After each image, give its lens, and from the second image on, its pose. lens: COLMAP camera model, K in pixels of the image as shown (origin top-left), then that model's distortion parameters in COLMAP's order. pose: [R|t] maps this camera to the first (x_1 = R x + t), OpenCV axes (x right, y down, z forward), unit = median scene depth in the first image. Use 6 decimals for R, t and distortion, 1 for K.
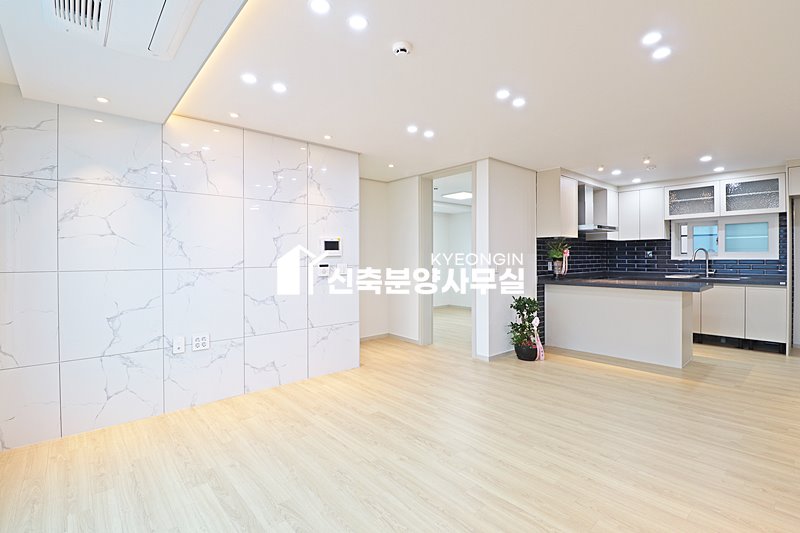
lens RADIAL K [[368.8, 0, 398.3], [0, 368.8, 263.7], [0, 0, 1]] dist [-0.005980, -0.010063]
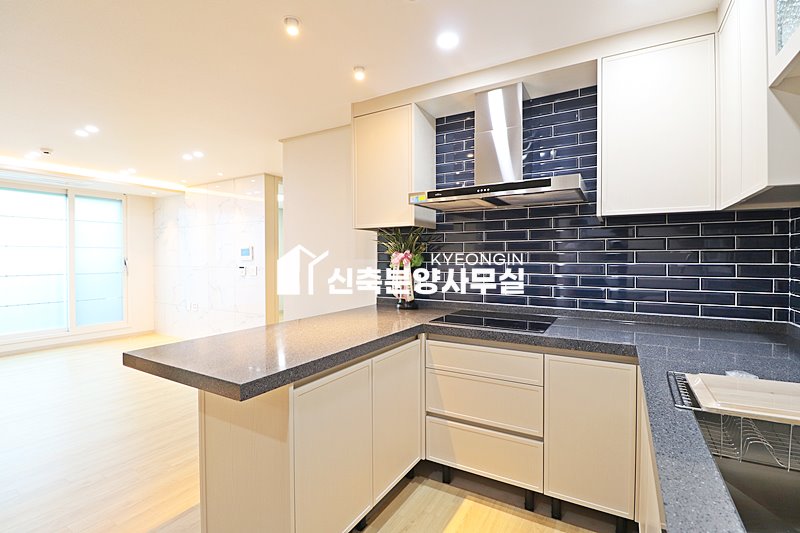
lens RADIAL K [[368.8, 0, 397.6], [0, 368.8, 264.4], [0, 0, 1]] dist [-0.005980, -0.010063]
pose [[0.322579, 0.022384, -0.946278, 1.226797], [-0.017167, 0.999694, 0.017796, -0.038088], [0.946387, 0.010504, 0.322864, 1.088715]]
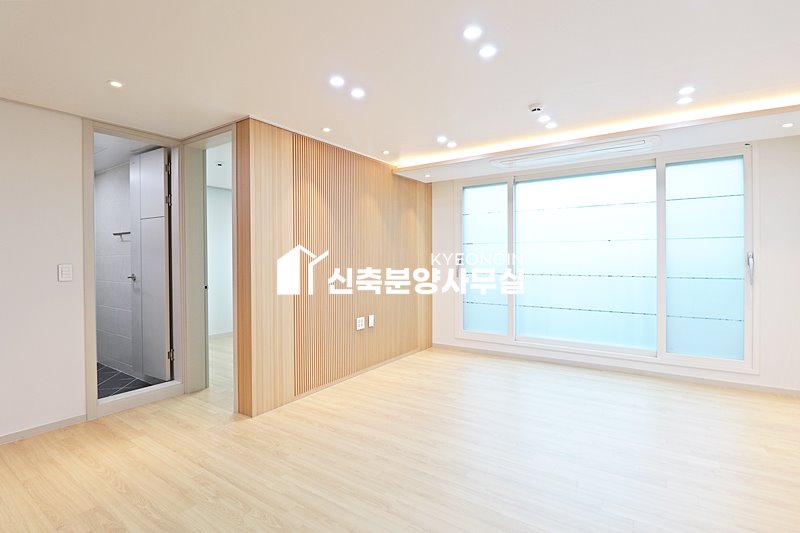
lens RADIAL K [[368.8, 0, 397.0], [0, 368.8, 265.6], [0, 0, 1]] dist [-0.005980, -0.010063]
pose [[-0.966847, 0.018806, -0.254661, 0.444999], [0.009197, 0.999202, 0.038870, -0.032025], [0.255189, 0.035239, -0.966249, 1.131938]]
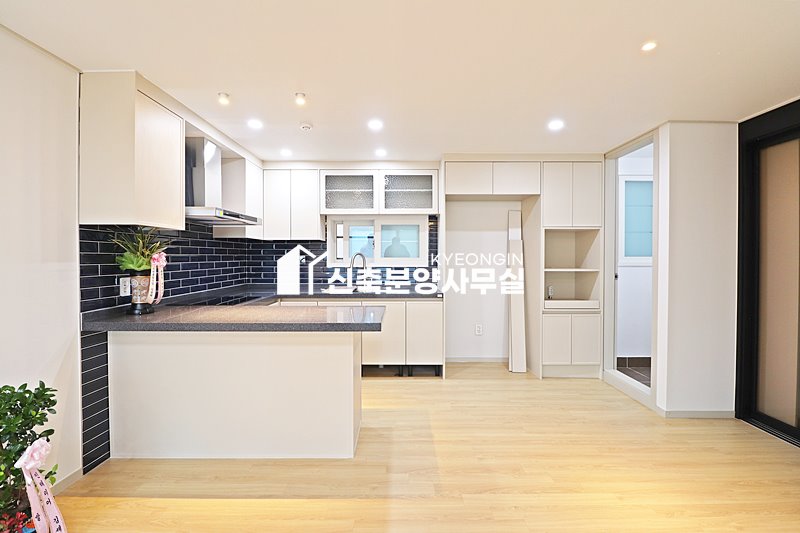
lens RADIAL K [[368.8, 0, 400.1], [0, 368.8, 262.8], [0, 0, 1]] dist [-0.005980, -0.010063]
pose [[0.651486, -0.006264, 0.758635, 0.384909], [0.007631, 0.999969, 0.001704, -0.029997], [-0.758622, 0.004679, 0.651514, 0.570278]]
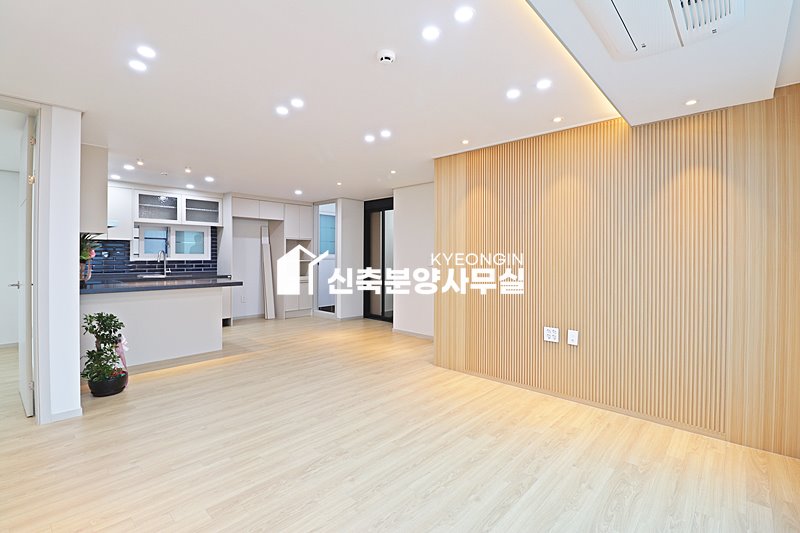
lens RADIAL K [[368.8, 0, 396.6], [0, 368.8, 255.9], [0, 0, 1]] dist [-0.005980, -0.010063]
pose [[-0.104034, 0.006623, 0.994552, -0.526601], [0.012526, 0.999907, -0.005348, -0.013323], [-0.994495, 0.011901, -0.104108, 0.559043]]
